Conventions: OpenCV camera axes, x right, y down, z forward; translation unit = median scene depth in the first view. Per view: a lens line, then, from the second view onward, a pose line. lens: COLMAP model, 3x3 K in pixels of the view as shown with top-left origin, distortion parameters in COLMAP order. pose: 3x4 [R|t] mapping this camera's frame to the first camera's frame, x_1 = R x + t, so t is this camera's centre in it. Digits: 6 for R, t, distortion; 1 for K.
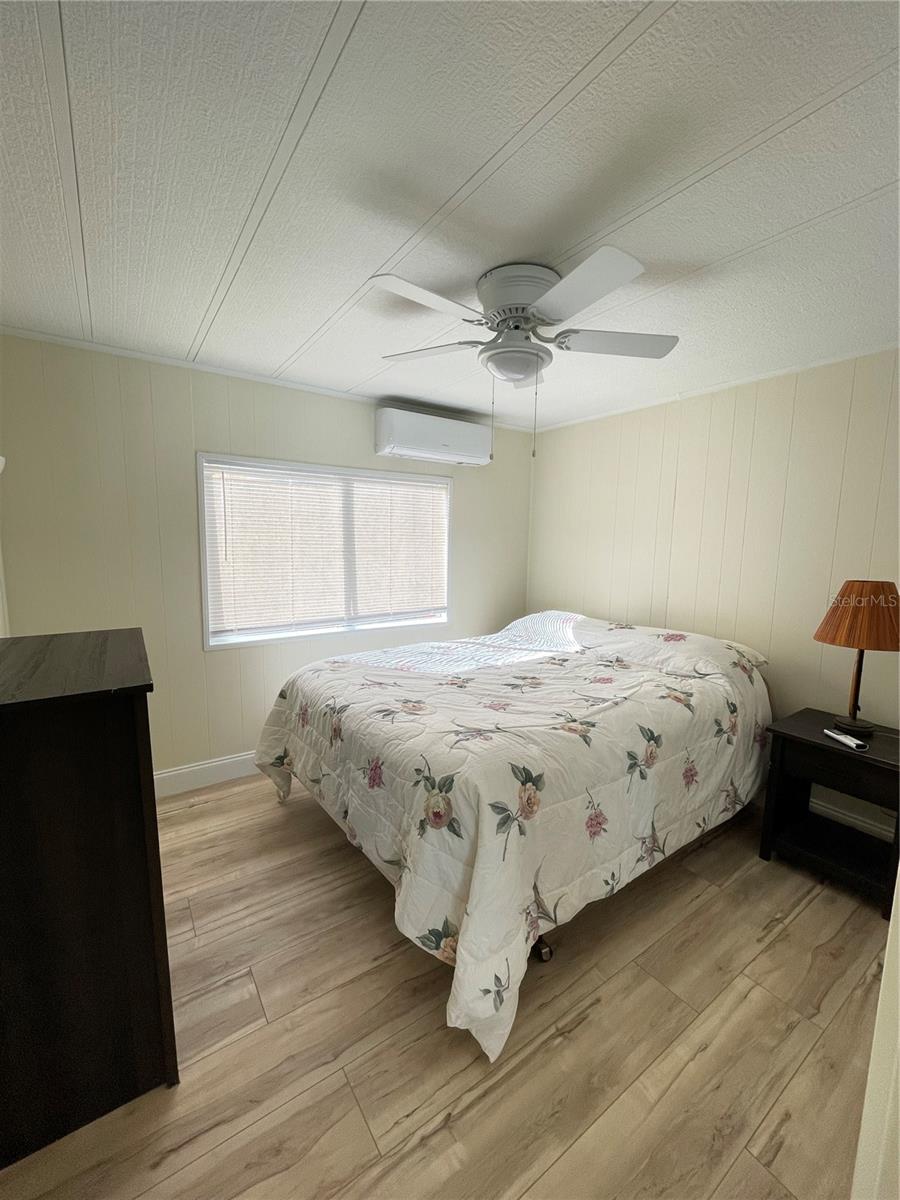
lens RADIAL K [[484.8, 0, 455.9], [0, 484.8, 597.7], [0, 0, 1]] dist [-0.000917, -0.000987]
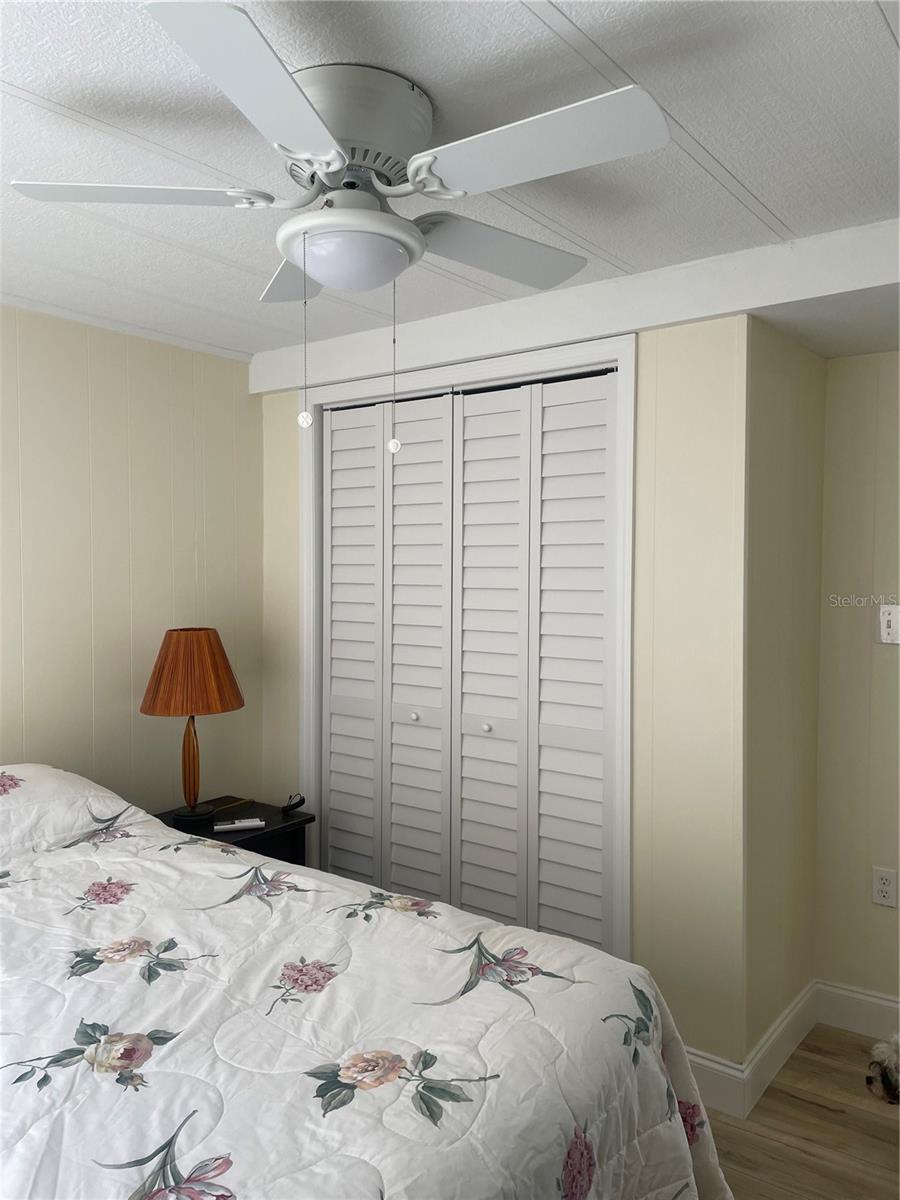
lens RADIAL K [[915.5, 0, 452.8], [0, 915.5, 599.1], [0, 0, 1]] dist [-0.001223, -0.001326]
pose [[-0.304040, -0.047867, 0.951456, -0.647584], [0.117367, 0.989246, 0.087273, -0.149357], [-0.945402, 0.138204, -0.295153, 0.974744]]
